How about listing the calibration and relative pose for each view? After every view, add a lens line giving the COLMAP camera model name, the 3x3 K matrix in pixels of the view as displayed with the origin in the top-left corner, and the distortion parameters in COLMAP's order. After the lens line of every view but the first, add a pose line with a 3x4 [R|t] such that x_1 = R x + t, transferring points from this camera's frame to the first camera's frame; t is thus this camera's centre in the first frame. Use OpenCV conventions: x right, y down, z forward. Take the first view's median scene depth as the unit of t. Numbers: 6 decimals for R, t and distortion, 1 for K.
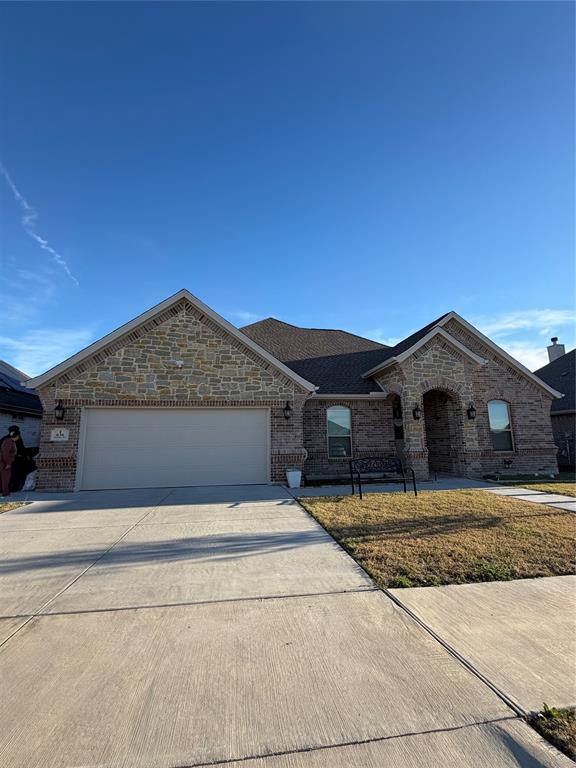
lens RADIAL K [[342.6, 0, 288.0], [0, 342.6, 384.0], [0, 0, 1]] dist [-0.000901, -0.000022]
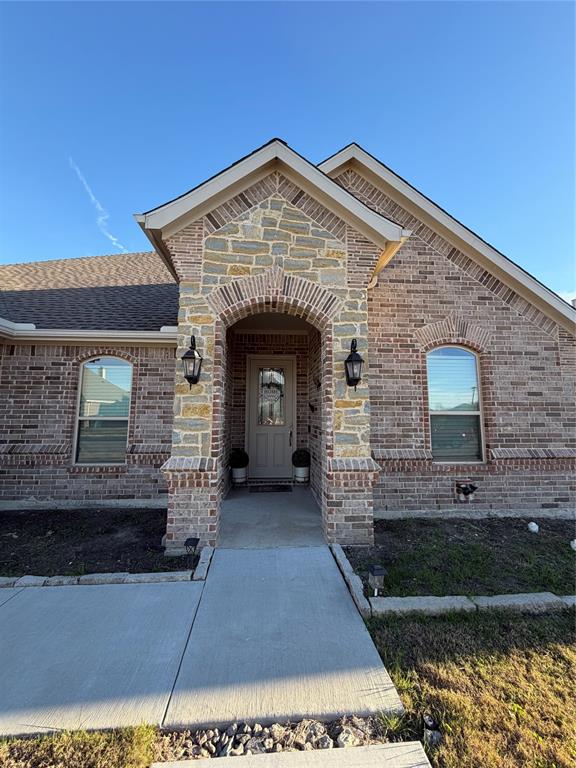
lens RADIAL K [[307.1, 0, 287.7], [0, 307.1, 382.3], [0, 0, 1]] dist [-0.001533, 0.000077]
pose [[0.995697, 0.010023, -0.092124, 0.457330], [-0.004124, 0.997941, 0.064005, 0.072888], [0.092576, -0.063350, 0.993688, 0.609638]]
